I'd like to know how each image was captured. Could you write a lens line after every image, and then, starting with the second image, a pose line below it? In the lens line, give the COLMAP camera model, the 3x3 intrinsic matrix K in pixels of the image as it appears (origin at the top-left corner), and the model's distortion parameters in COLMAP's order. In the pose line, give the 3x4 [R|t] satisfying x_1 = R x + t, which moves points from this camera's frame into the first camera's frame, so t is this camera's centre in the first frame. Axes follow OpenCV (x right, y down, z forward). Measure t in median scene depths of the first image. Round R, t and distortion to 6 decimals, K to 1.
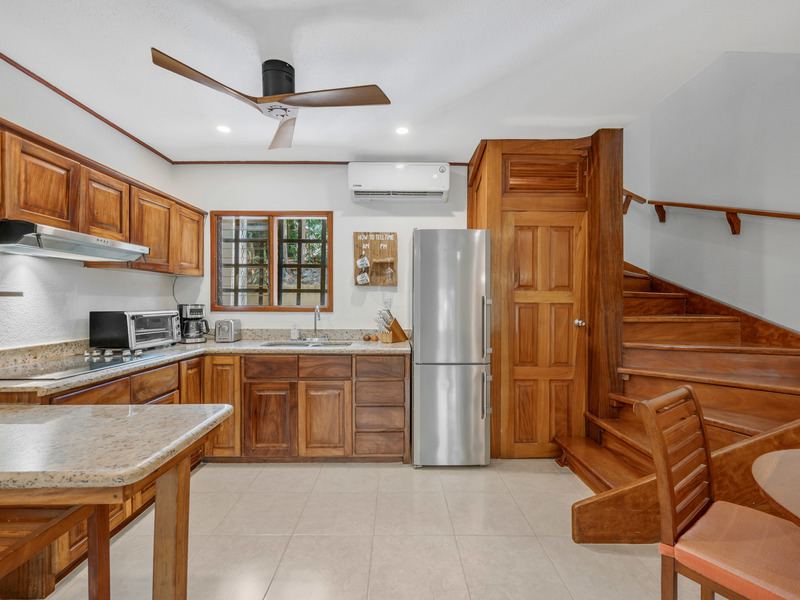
lens RADIAL K [[357.4, 0, 400.0], [0, 357.4, 300.0], [0, 0, 1]] dist [0.000292, -0.000545]
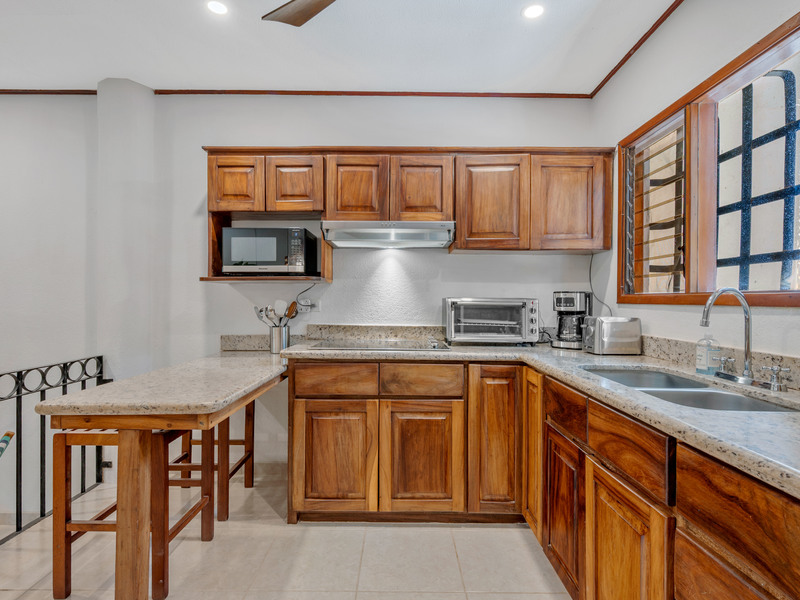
lens RADIAL K [[408.1, 0, 400.0], [0, 408.1, 300.0], [0, 0, 1]] dist [0.003800, -0.000023]
pose [[-0.006123, -0.004452, -0.999971, 0.257228], [-0.005701, 0.999974, -0.004417, 0.042436], [0.999965, 0.005674, -0.006148, 0.867163]]
